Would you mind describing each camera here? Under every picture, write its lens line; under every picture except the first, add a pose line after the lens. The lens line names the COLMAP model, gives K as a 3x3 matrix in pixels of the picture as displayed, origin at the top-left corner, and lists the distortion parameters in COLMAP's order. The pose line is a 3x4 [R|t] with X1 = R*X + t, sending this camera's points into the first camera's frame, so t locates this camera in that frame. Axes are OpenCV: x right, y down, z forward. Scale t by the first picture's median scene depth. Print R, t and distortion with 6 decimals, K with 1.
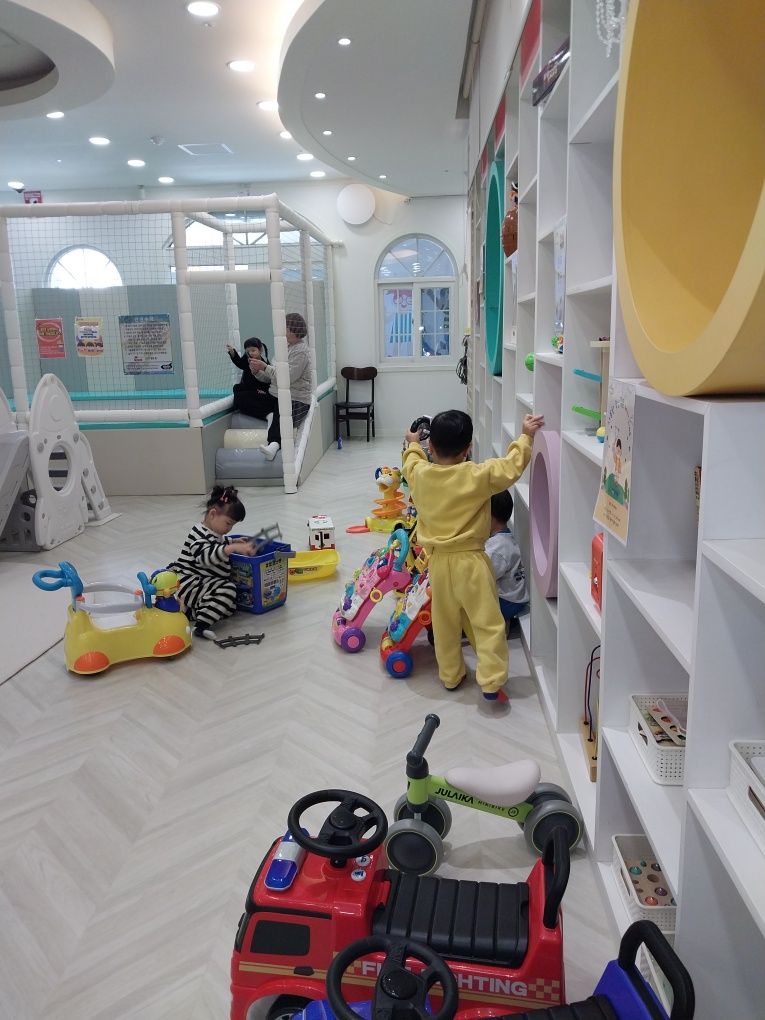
lens RADIAL K [[788.8, 0, 399.6], [0, 788.8, 511.9], [0, 0, 1]] dist [-0.007182, -0.002093]
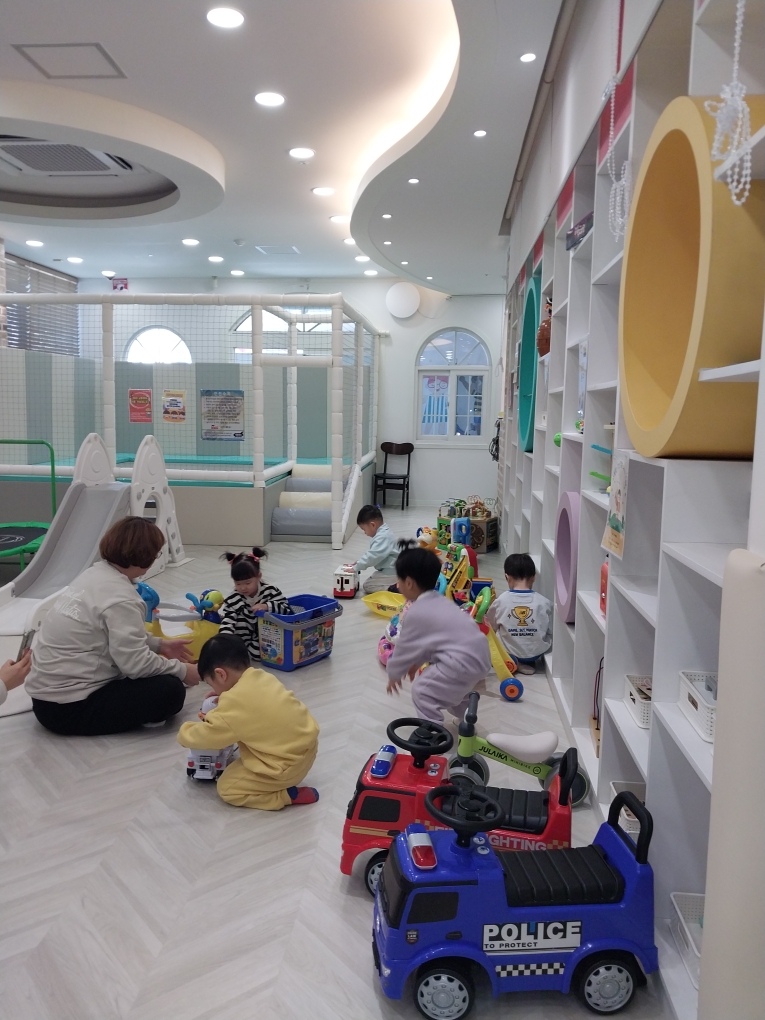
lens RADIAL K [[775.6, 0, 382.5], [0, 775.6, 510.0], [0, 0, 1]] dist [0.007008, -0.002813]
pose [[0.997557, 0.045853, -0.052696, -0.025970], [-0.050826, 0.993960, -0.097267, 0.033690], [0.047917, 0.099708, 0.993862, -0.141473]]
